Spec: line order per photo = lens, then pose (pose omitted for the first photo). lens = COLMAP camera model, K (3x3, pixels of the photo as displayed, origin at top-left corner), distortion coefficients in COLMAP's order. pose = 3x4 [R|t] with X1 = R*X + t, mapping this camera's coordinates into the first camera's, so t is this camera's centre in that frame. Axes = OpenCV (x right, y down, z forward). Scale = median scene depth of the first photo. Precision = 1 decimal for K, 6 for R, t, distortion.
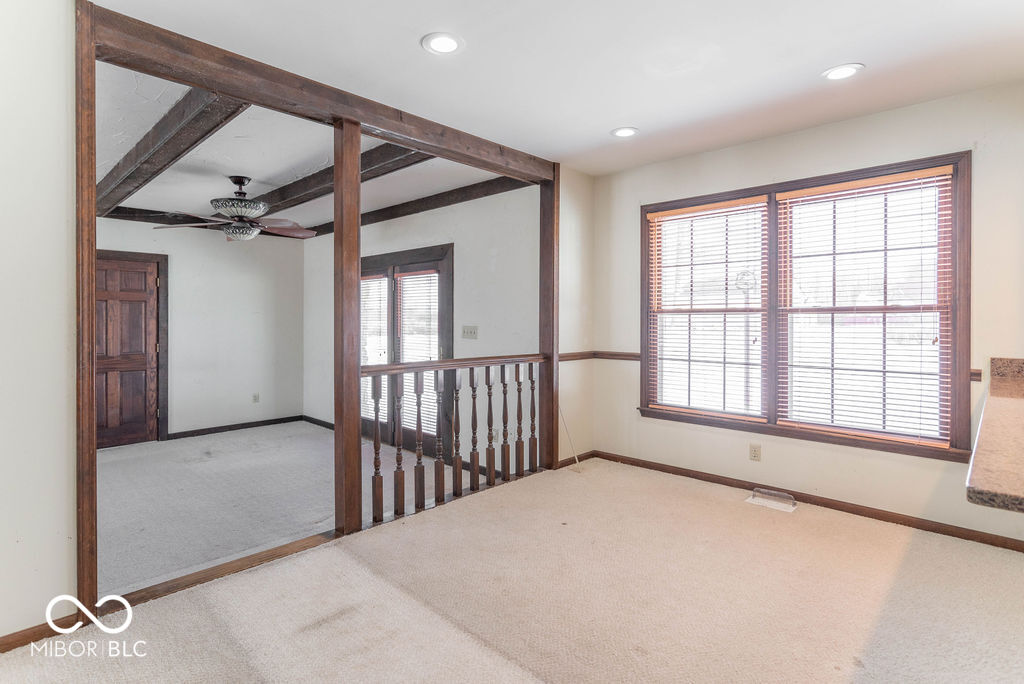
lens RADIAL K [[512.4, 0, 501.4], [0, 512.4, 316.6], [0, 0, 1]] dist [-0.010038, 0.003956]
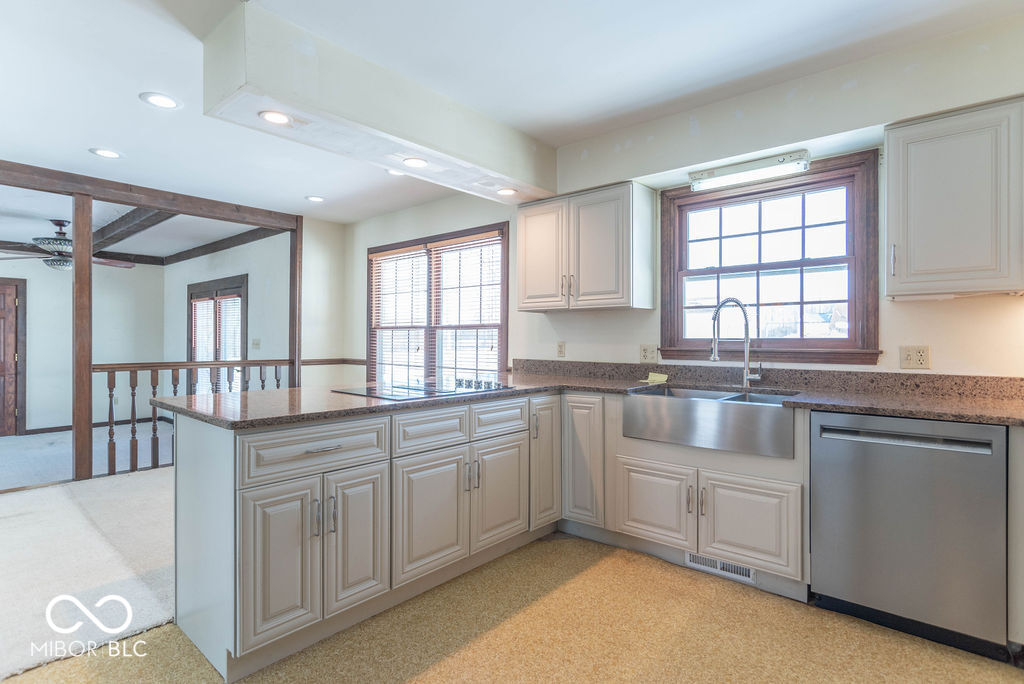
lens RADIAL K [[512.4, 0, 510.0], [0, 512.4, 334.3], [0, 0, 1]] dist [-0.010038, 0.003956]
pose [[0.998645, 0.004487, 0.051846, 0.572316], [-0.004340, 0.999986, -0.002945, 0.008461], [-0.051859, 0.002716, 0.998651, -0.339096]]
